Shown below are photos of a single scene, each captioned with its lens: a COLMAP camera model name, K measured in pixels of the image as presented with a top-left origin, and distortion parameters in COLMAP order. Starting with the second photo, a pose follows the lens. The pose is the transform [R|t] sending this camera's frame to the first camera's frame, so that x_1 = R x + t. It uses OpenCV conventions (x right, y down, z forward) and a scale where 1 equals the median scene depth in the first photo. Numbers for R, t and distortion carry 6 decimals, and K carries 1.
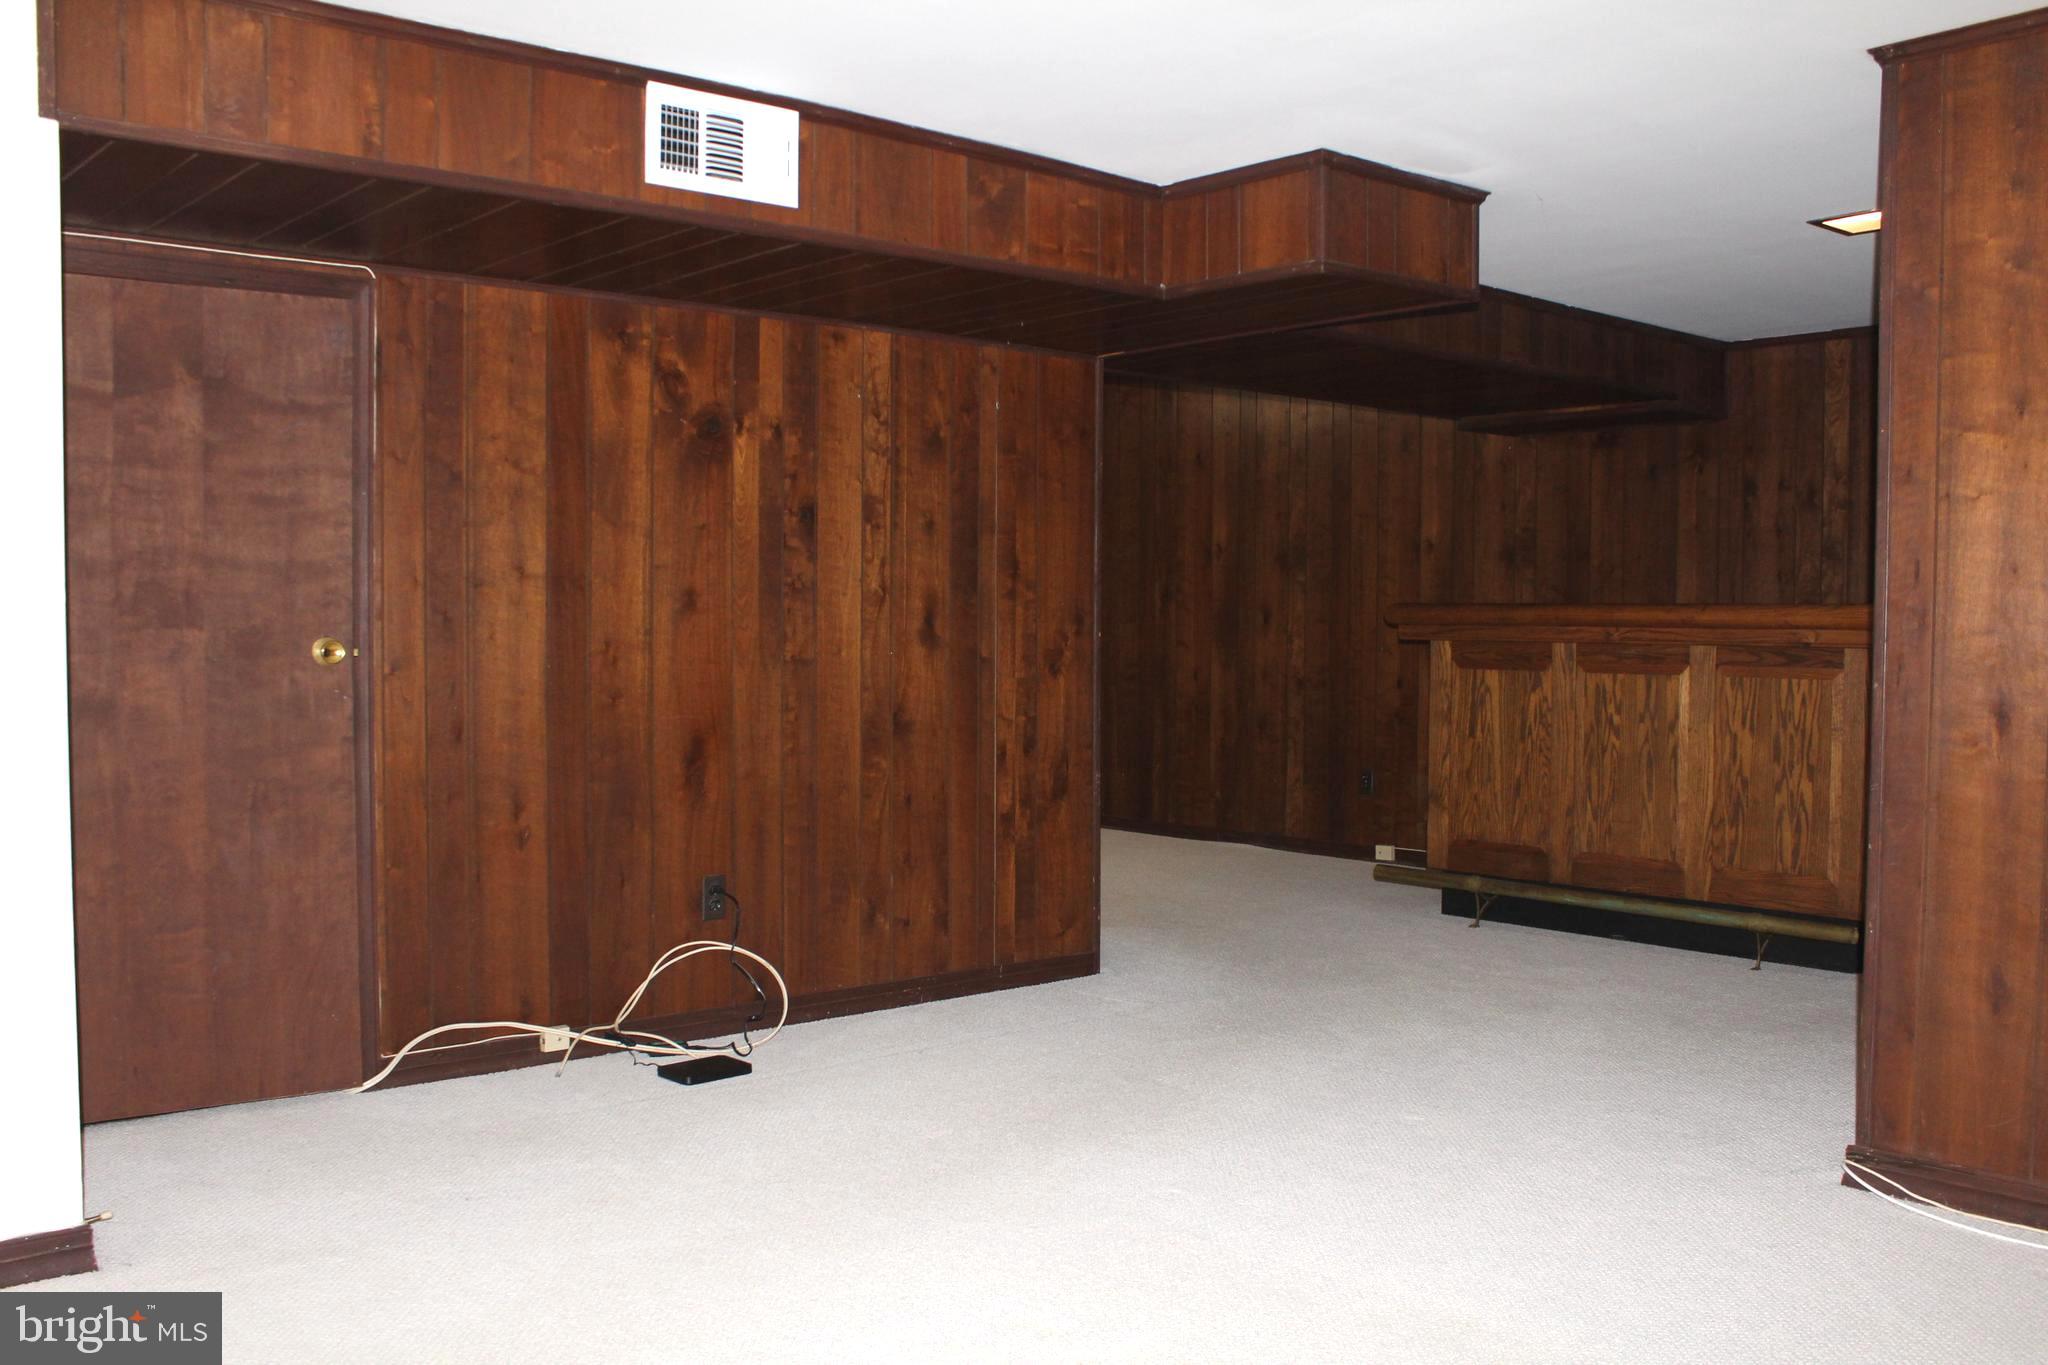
lens RADIAL K [[1818.0, 0, 1000.2], [0, 1818.0, 702.2], [0, 0, 1]] dist [-0.158693, 0.148098]
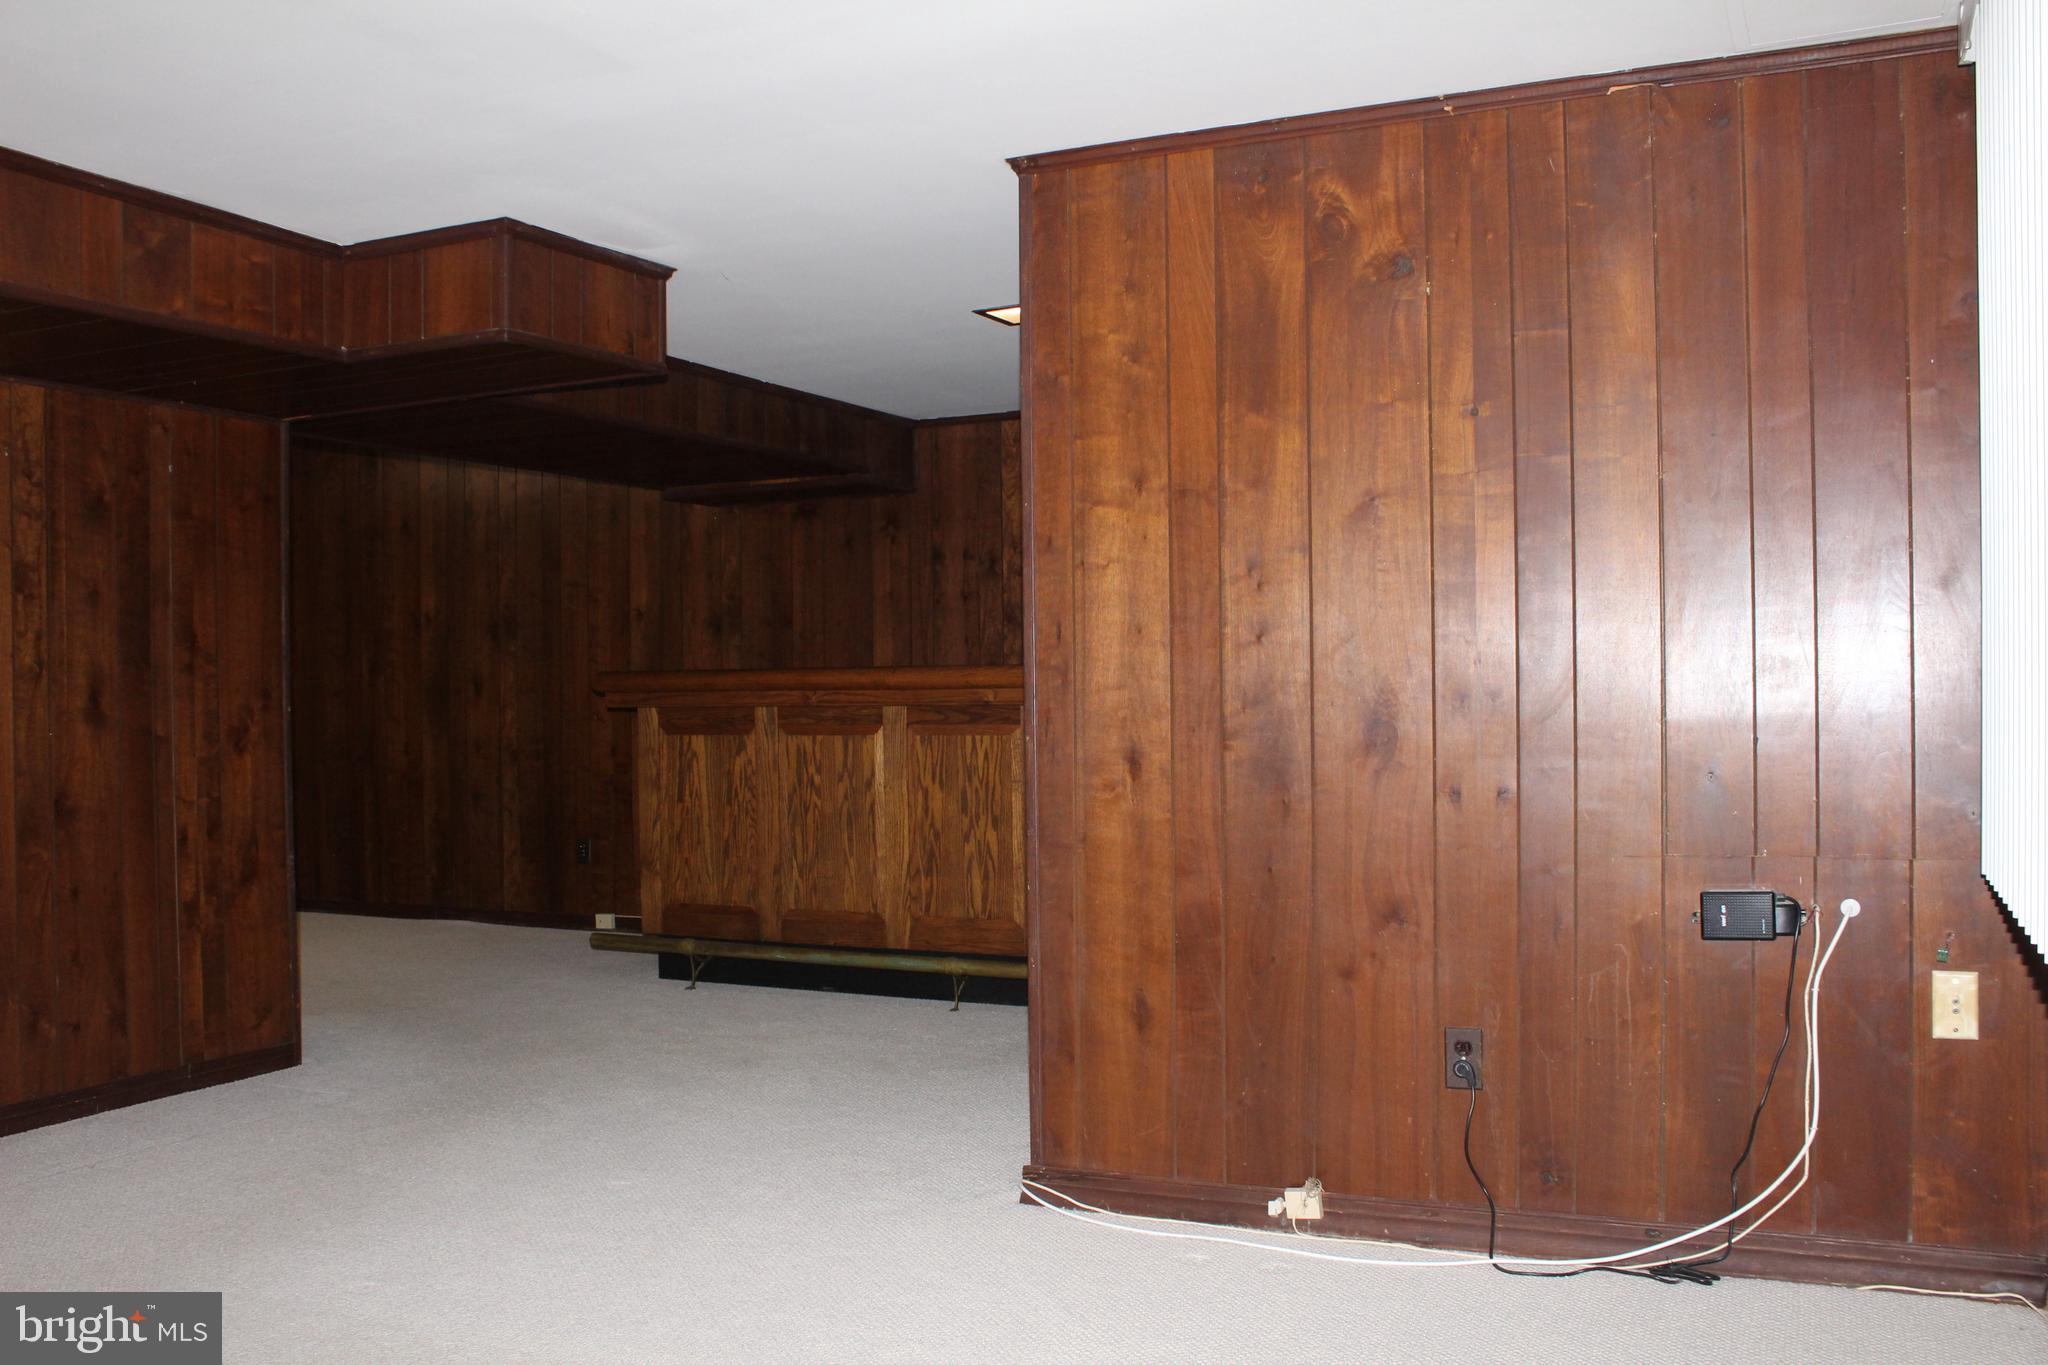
lens RADIAL K [[1818.0, 0, 1000.2], [0, 1818.0, 702.2], [0, 0, 1]] dist [-0.158693, 0.148098]
pose [[0.913751, -0.019948, 0.405785, 0.017970], [0.035511, 0.998893, -0.030858, 0.001365], [-0.404720, 0.042607, 0.913447, -0.008533]]
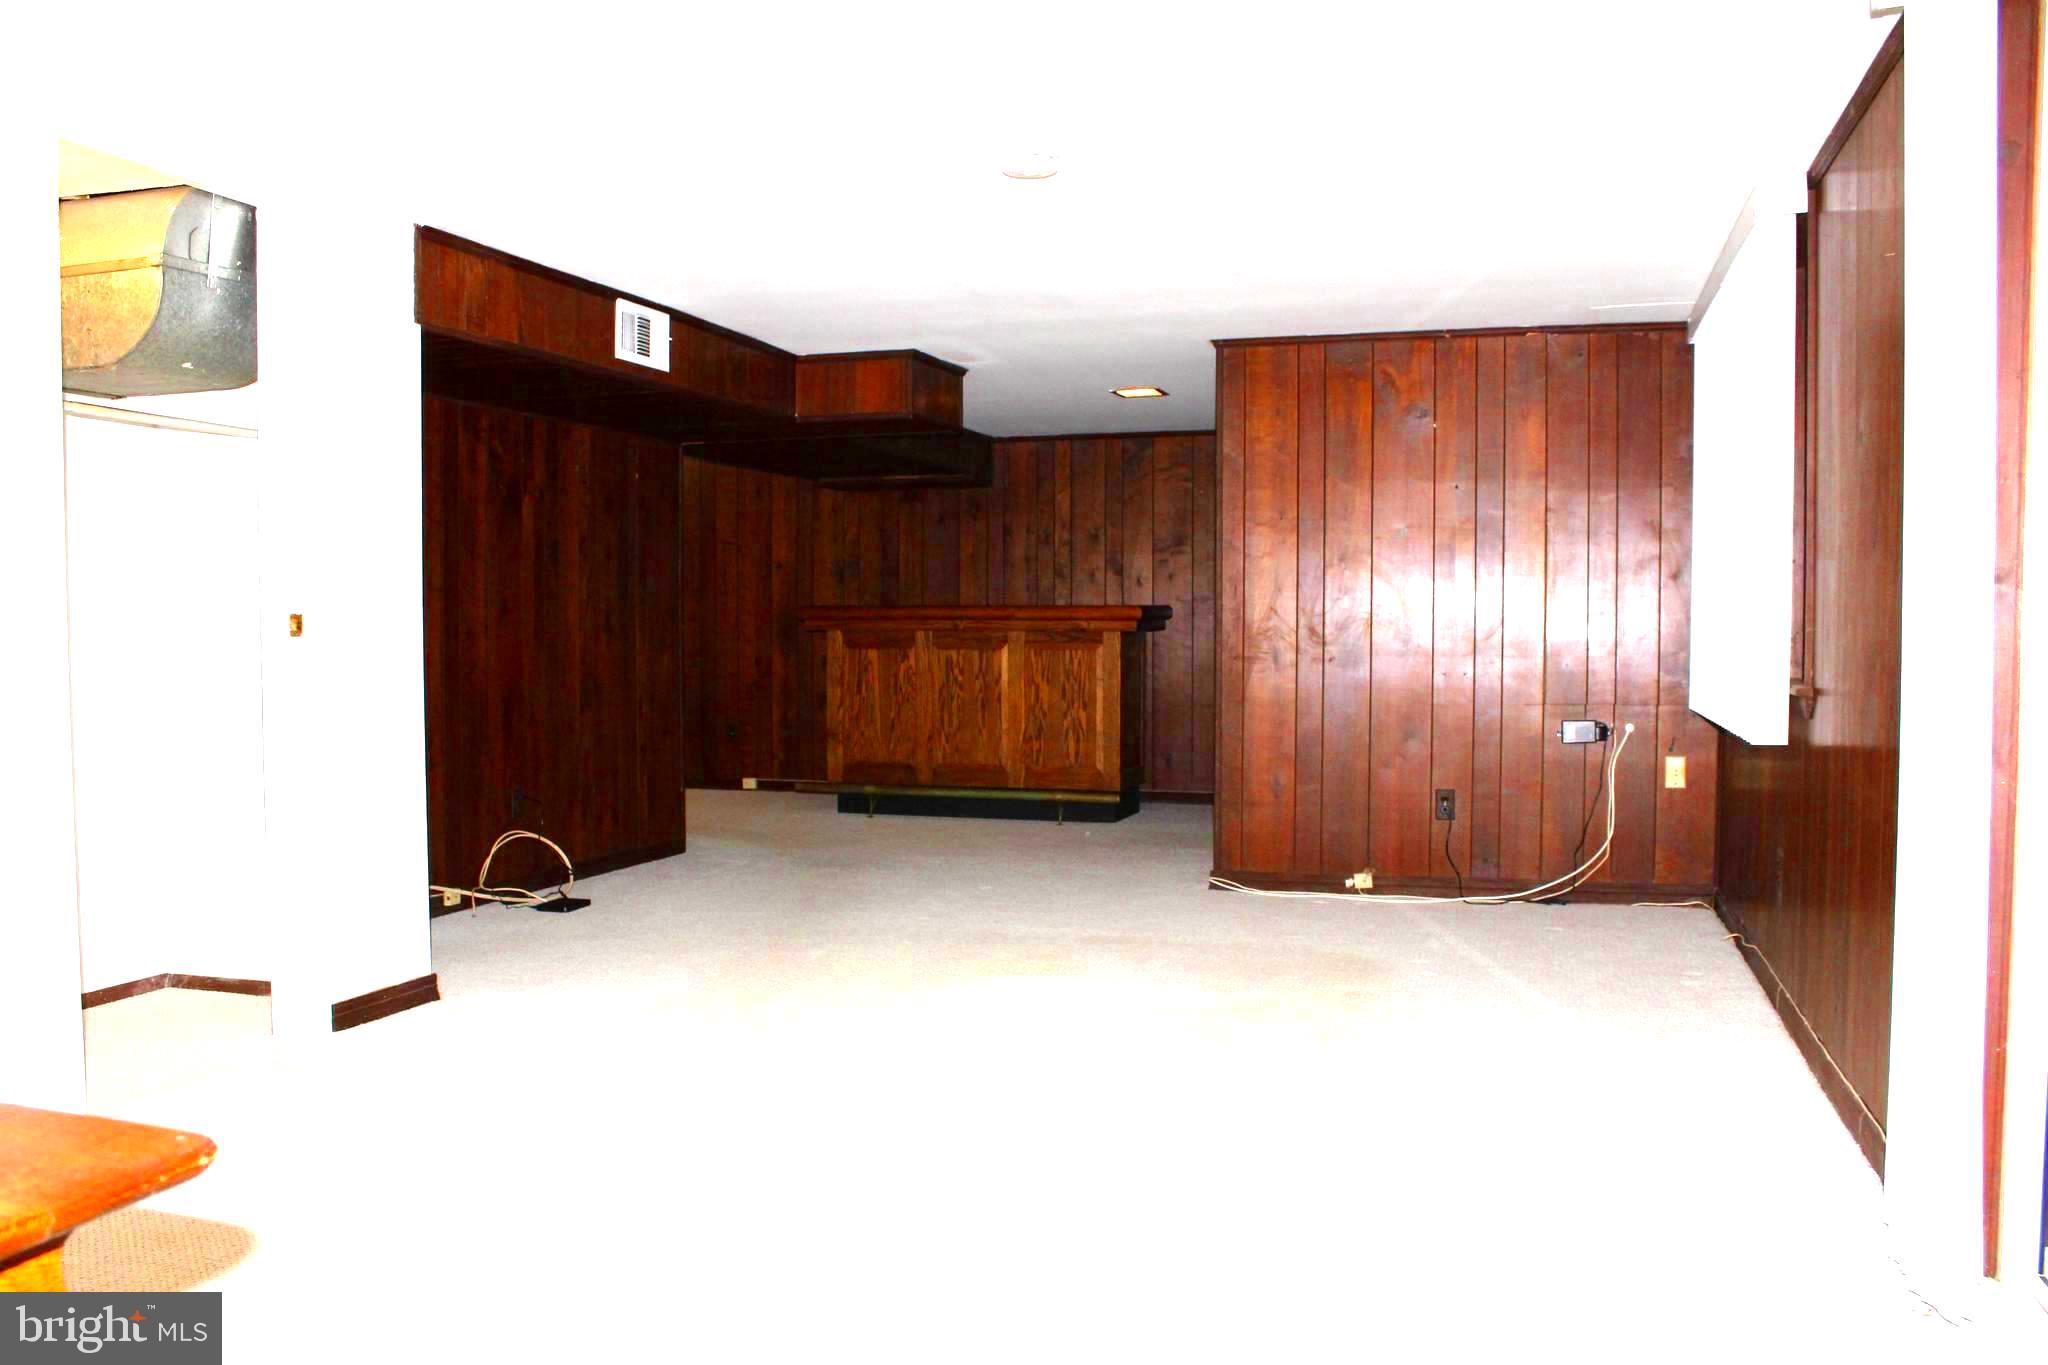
lens RADIAL K [[1657.0, 0, 1024.0], [0, 1657.0, 682.5], [0, 0, 1]] dist [-0.136819, 0.000594]
pose [[0.851583, -0.023058, 0.523713, -0.447556], [0.027037, 0.999634, 0.000049, 0.017369], [-0.523523, 0.014118, 0.851895, -0.336273]]
